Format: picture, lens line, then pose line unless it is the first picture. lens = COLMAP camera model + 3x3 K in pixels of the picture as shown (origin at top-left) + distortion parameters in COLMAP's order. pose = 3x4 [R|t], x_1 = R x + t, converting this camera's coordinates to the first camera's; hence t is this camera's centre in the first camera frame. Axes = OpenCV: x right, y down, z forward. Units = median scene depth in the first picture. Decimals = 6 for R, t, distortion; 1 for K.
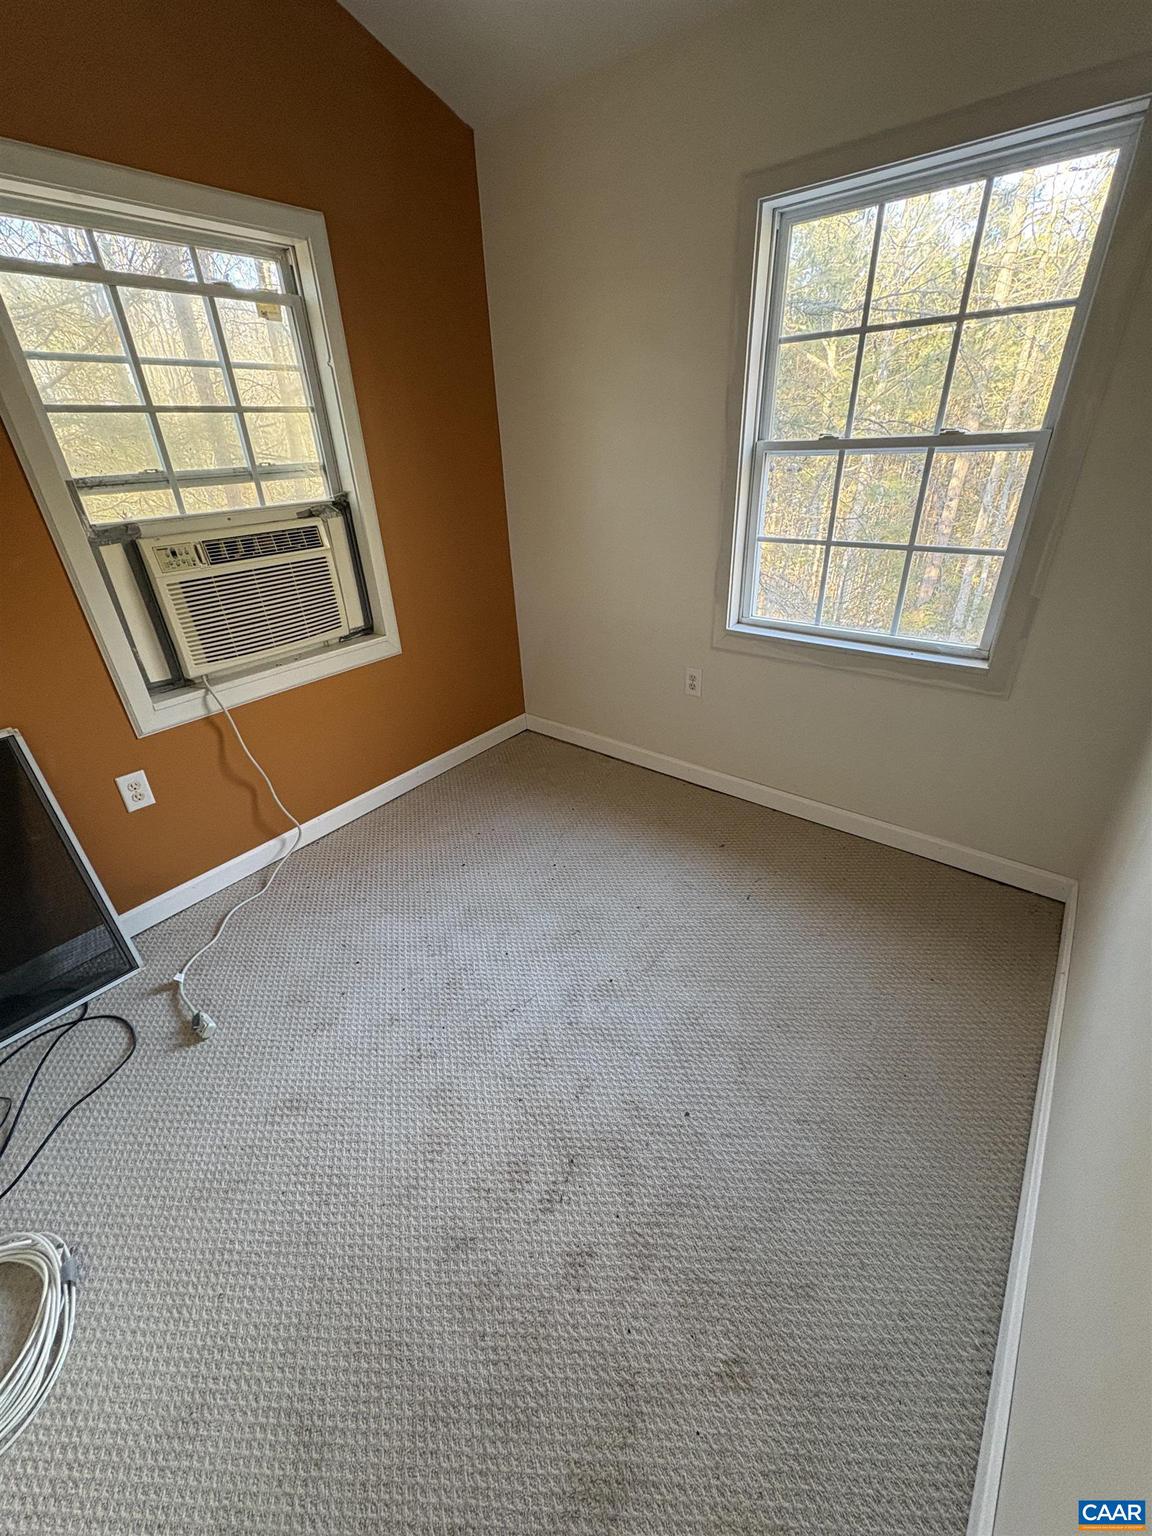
lens RADIAL K [[615.6, 0, 571.1], [0, 615.6, 767.6], [0, 0, 1]] dist [0.002507, 0.000376]
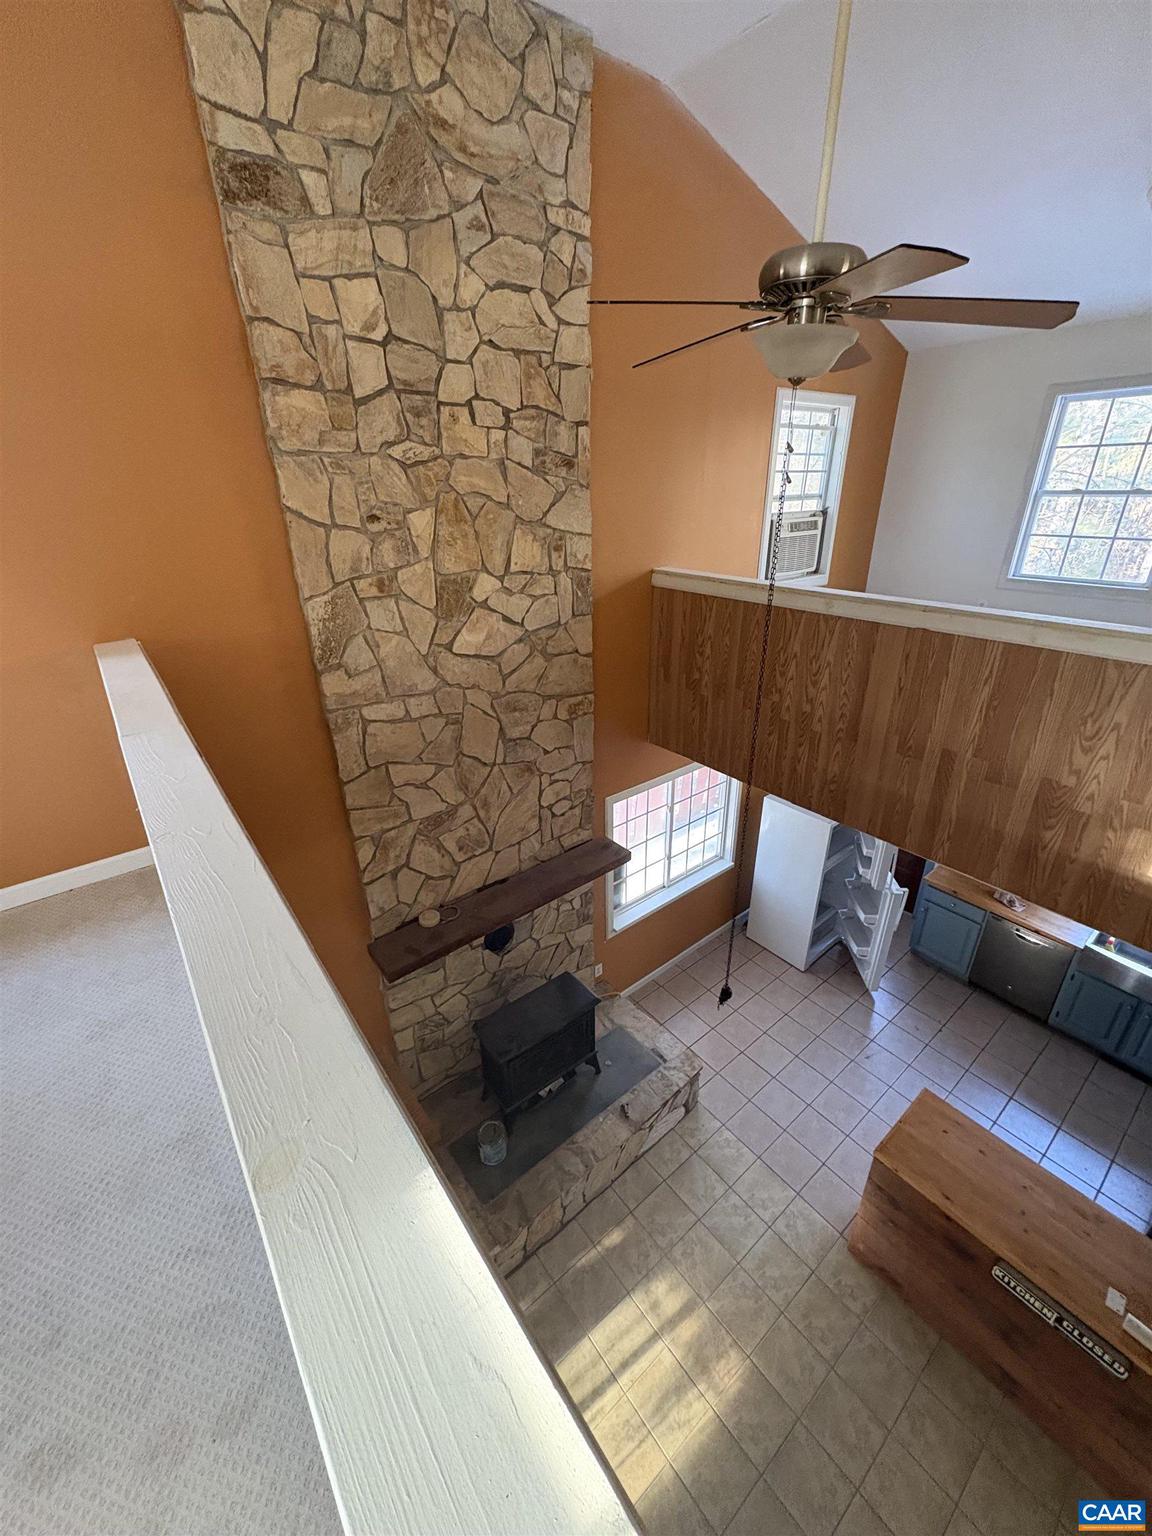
lens RADIAL K [[615.6, 0, 575.4], [0, 615.6, 761.5], [0, 0, 1]] dist [0.002507, 0.000376]
pose [[0.977460, 0.108488, -0.181113, -0.831503], [-0.117158, 0.992392, -0.037845, 0.730963], [0.175629, 0.058211, 0.982734, -1.437372]]
